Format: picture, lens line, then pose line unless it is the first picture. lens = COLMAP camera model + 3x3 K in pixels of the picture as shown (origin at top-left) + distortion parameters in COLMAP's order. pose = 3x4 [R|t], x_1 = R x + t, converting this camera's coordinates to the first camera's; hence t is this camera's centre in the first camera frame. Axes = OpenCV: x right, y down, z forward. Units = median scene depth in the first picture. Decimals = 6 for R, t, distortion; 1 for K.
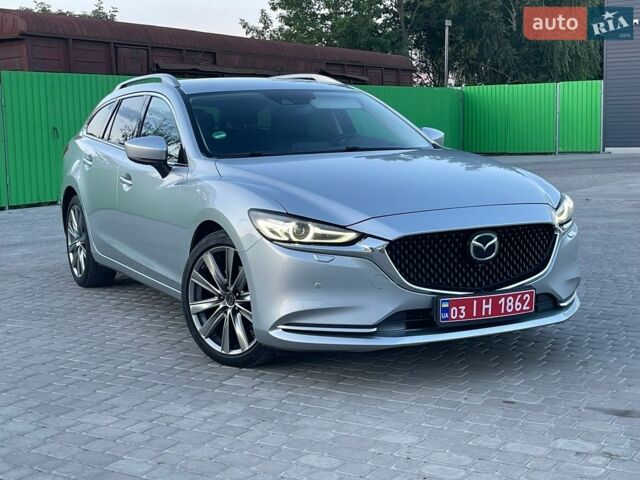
lens RADIAL K [[997.6, 0, 319.7], [0, 997.6, 237.7], [0, 0, 1]] dist [0.000820, 0.000000]
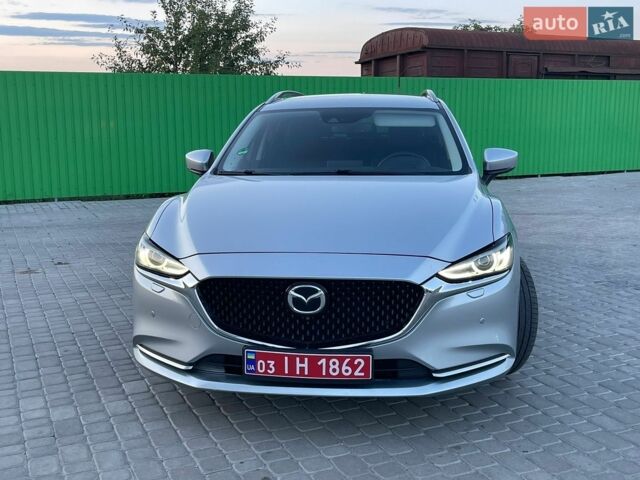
lens RADIAL K [[738.8, 0, 320.4], [0, 738.8, 245.1], [0, 0, 1]] dist [0.007073, 0.000000]
pose [[0.832405, 0.109944, -0.543153, 0.528648], [-0.072950, 0.993332, 0.089269, -0.099000], [0.549346, -0.034685, 0.834875, 0.454046]]
